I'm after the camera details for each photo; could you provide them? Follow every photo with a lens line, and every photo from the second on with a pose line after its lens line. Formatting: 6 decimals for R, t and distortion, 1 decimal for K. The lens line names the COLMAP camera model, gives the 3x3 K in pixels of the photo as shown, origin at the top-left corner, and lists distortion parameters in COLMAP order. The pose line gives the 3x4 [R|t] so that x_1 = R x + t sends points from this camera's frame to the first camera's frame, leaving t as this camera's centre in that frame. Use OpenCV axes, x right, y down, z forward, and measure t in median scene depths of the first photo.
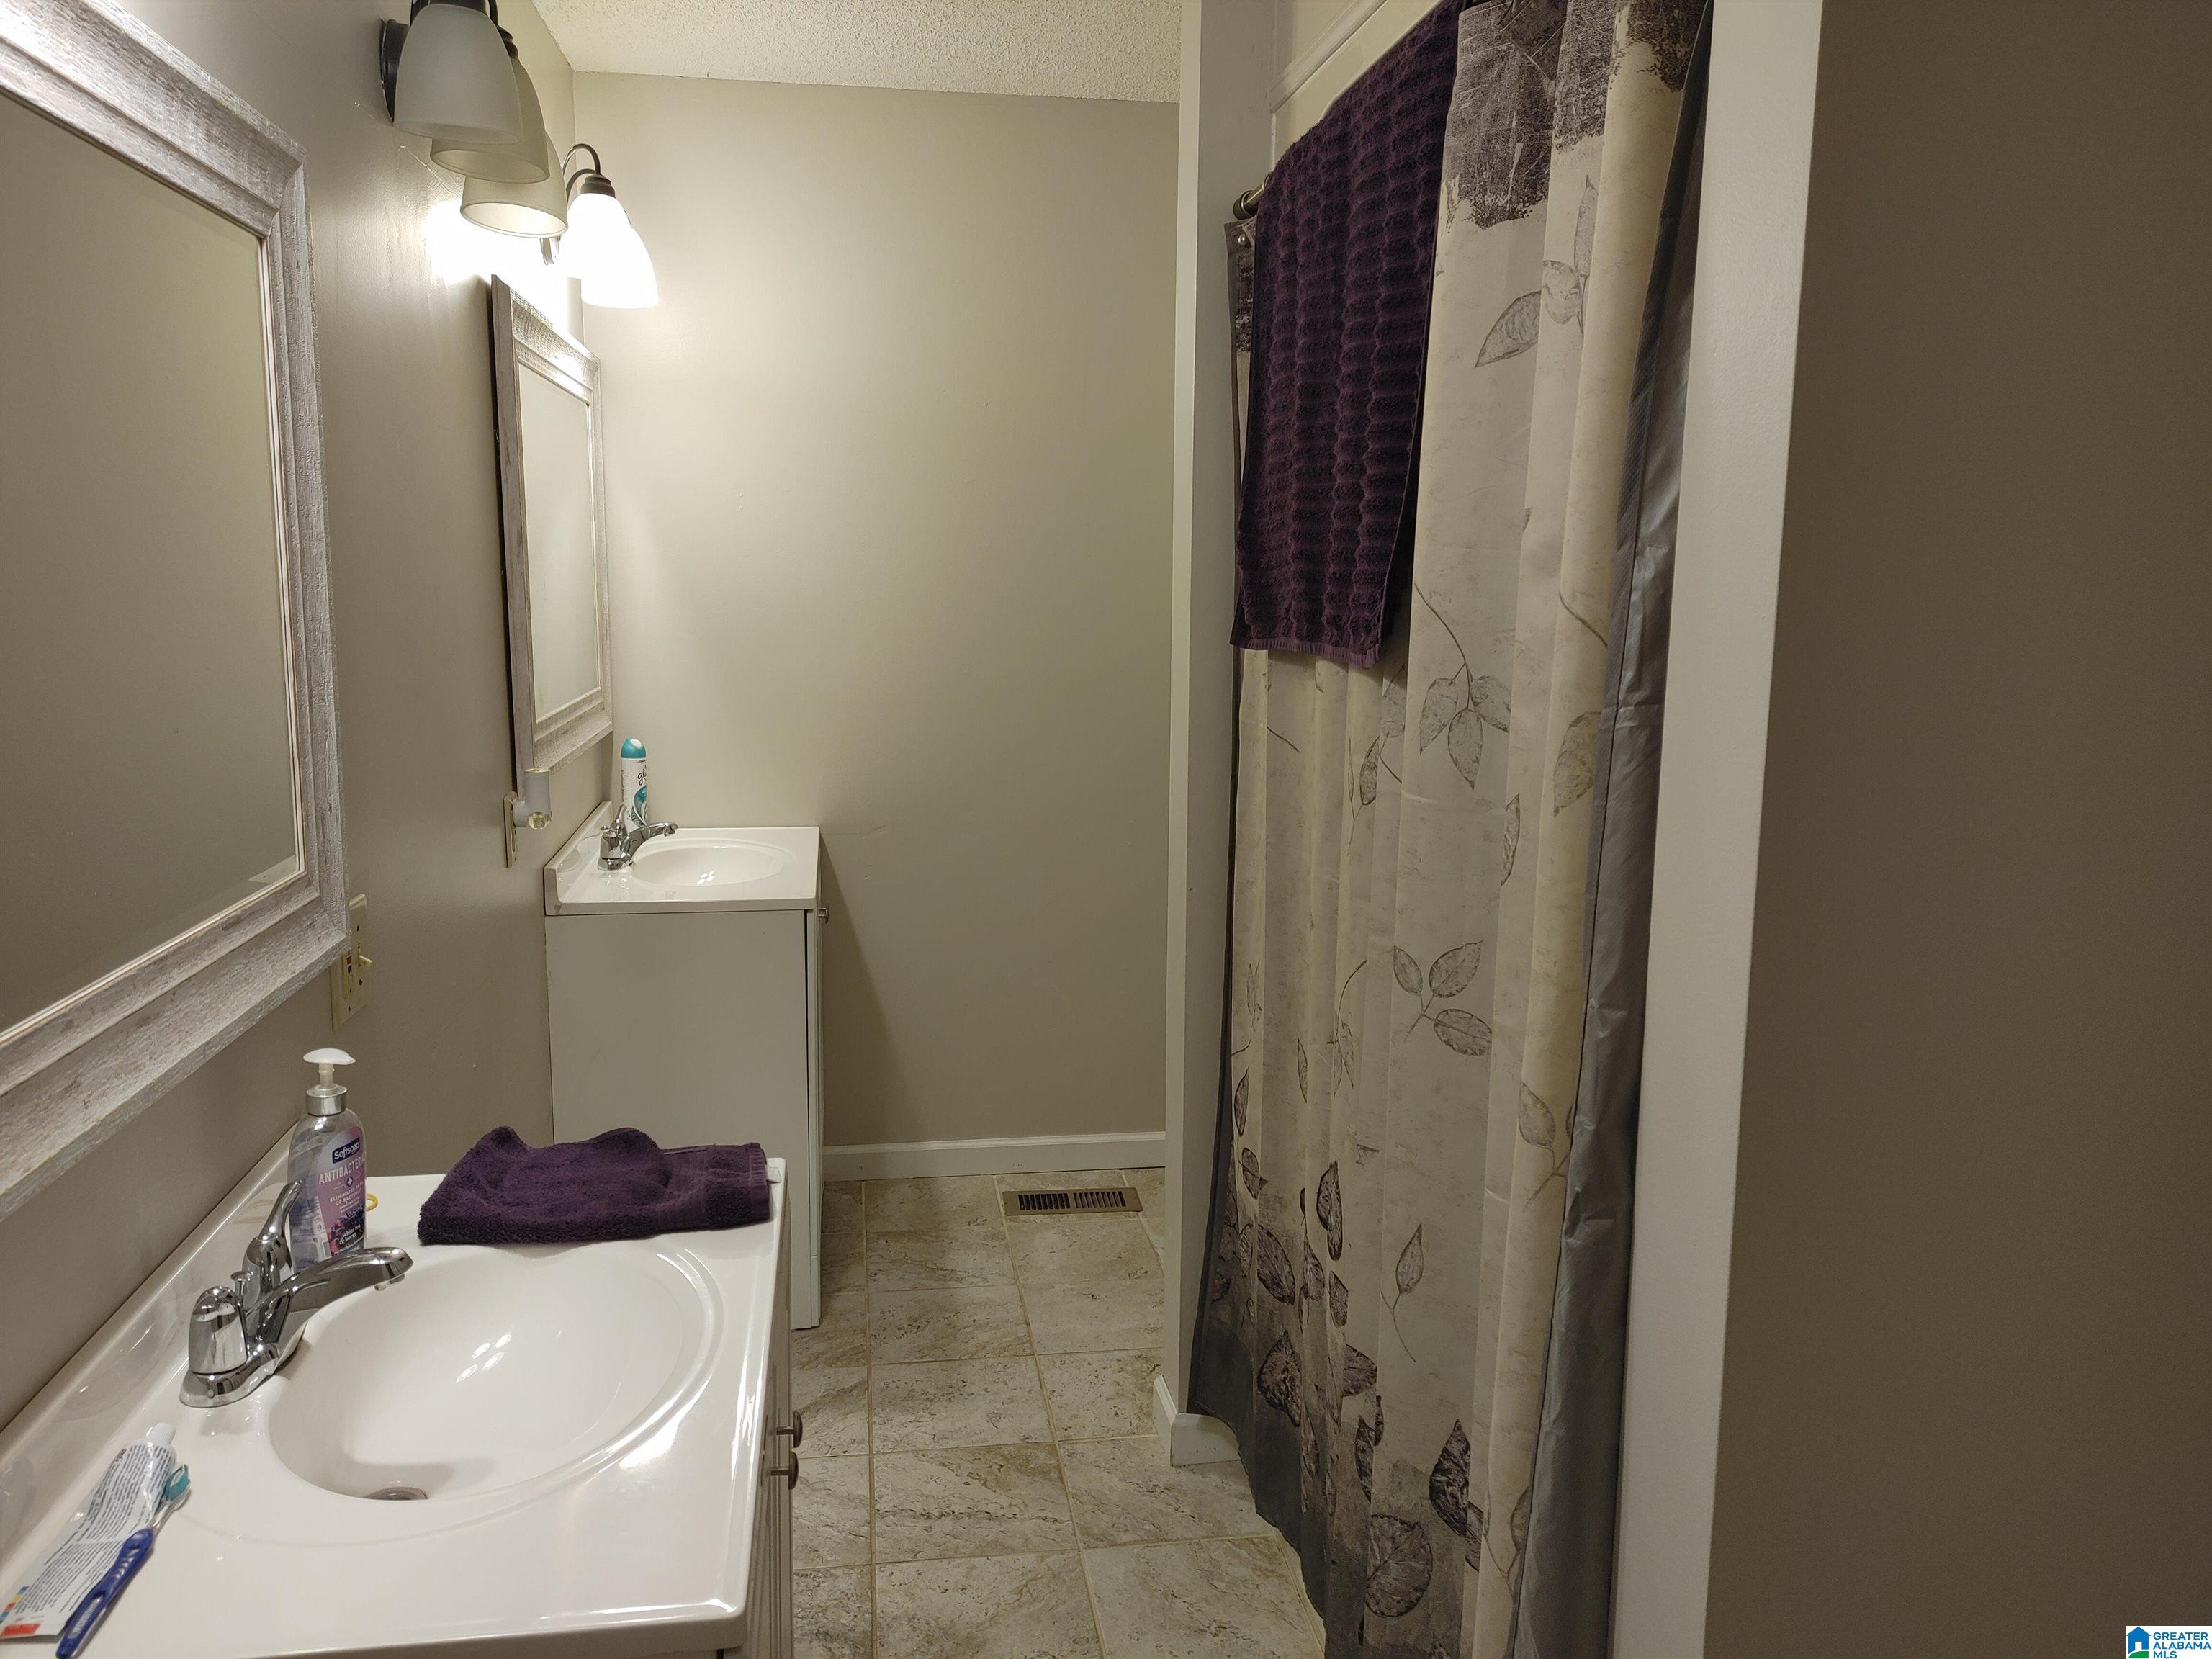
lens RADIAL K [[1698.4, 0, 1093.3], [0, 1698.4, 817.8], [0, 0, 1]] dist [0.071036, -0.003066]
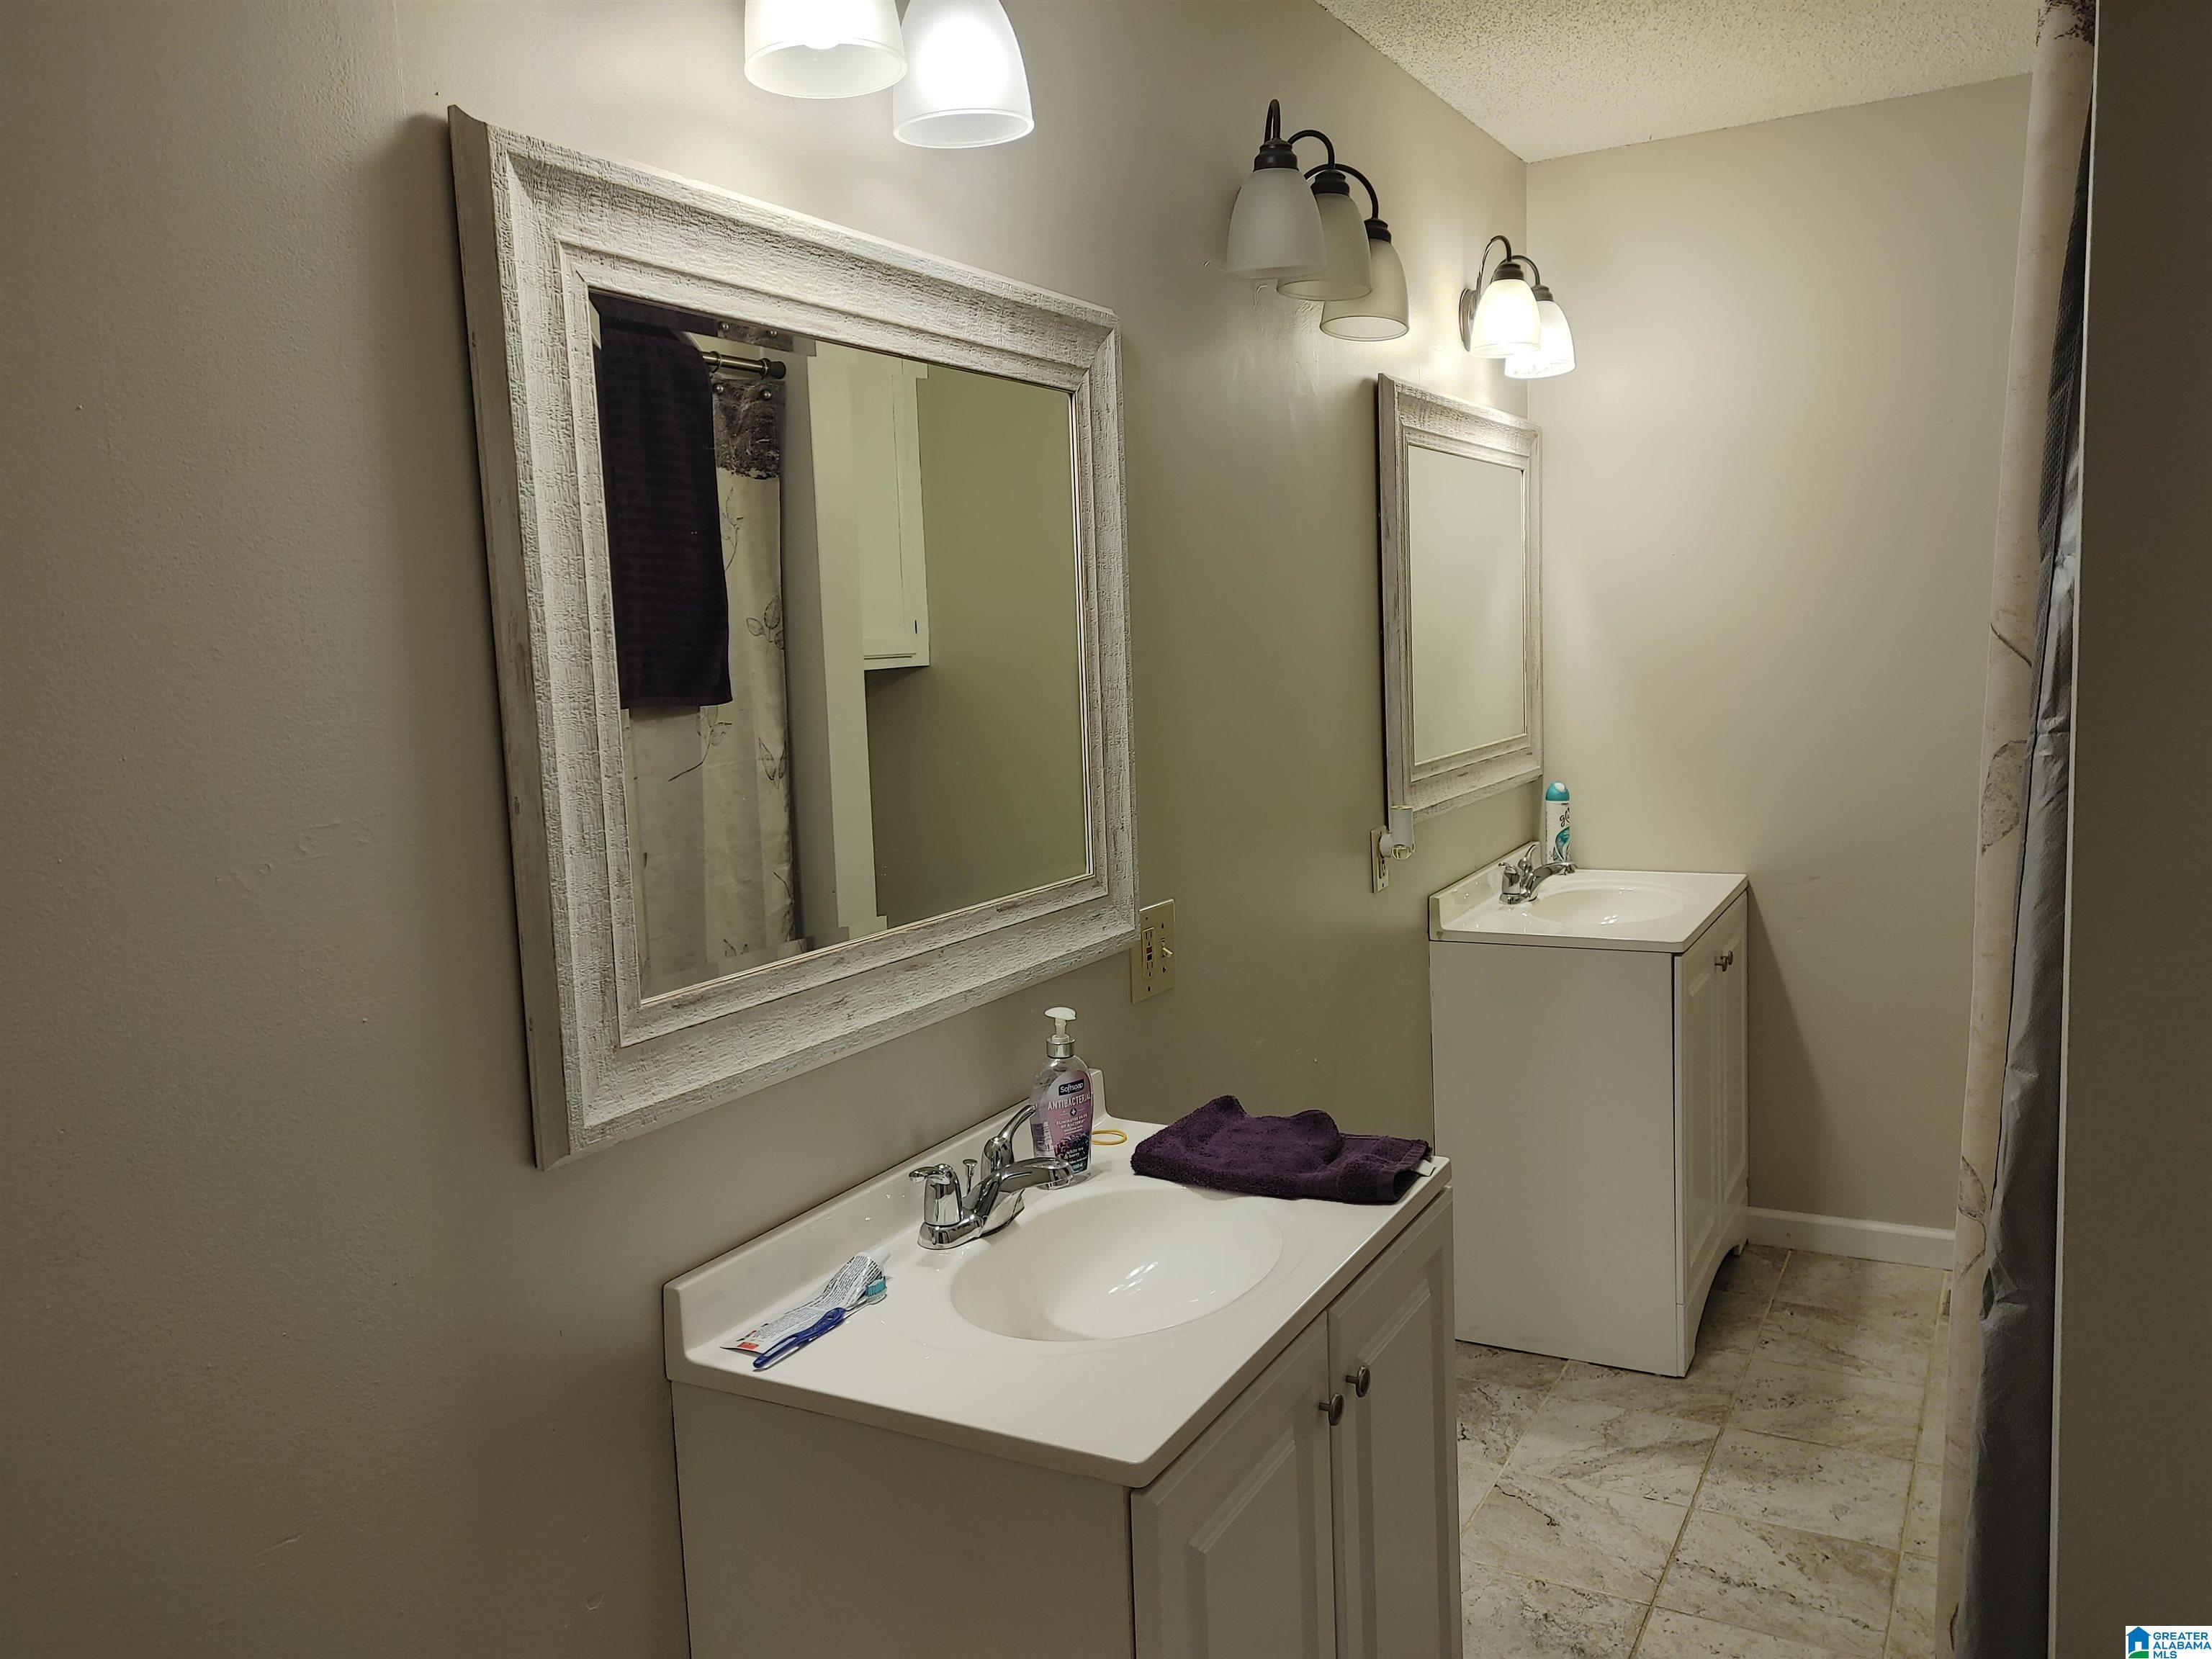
lens RADIAL K [[1696.1, 0, 1106.0], [0, 1696.1, 829.5], [0, 0, 1]] dist [0.110559, -0.104066]
pose [[0.804262, 0.026622, -0.593678, 0.187396], [-0.040215, 0.999144, -0.009677, 0.005665], [0.592912, 0.031658, 0.804644, -0.010880]]
